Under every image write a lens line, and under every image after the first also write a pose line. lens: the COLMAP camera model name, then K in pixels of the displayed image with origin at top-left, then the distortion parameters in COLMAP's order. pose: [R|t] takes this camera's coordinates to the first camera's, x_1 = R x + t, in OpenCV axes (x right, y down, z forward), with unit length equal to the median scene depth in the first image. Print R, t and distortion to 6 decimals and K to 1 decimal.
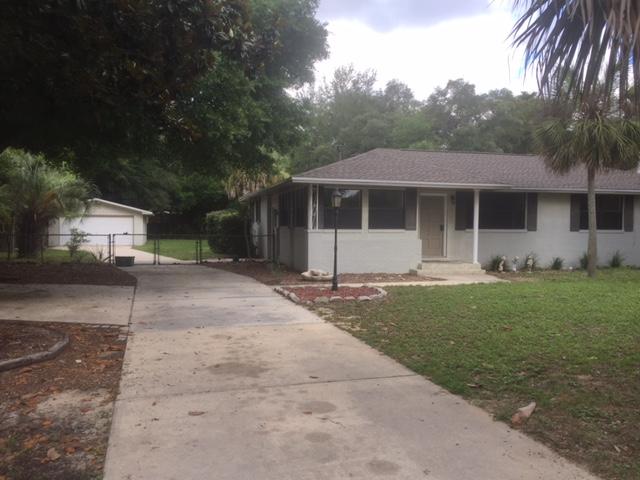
lens RADIAL K [[560.7, 0, 320.0], [0, 560.7, 240.0], [0, 0, 1]] dist [0.048520, -0.002356]
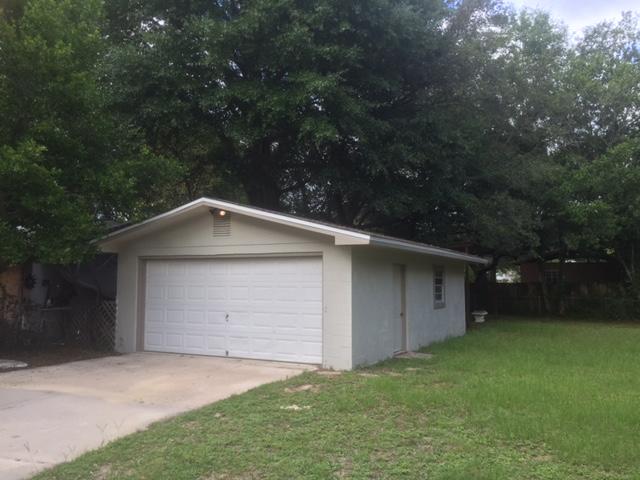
lens RADIAL K [[537.5, 0, 320.0], [0, 537.5, 240.0], [0, 0, 1]] dist [-0.001422, -0.002102]
pose [[0.718686, -0.064908, -0.692299, -0.293833], [-0.014039, 0.994076, -0.107777, -0.041790], [0.695193, 0.087177, 0.713517, 1.568584]]
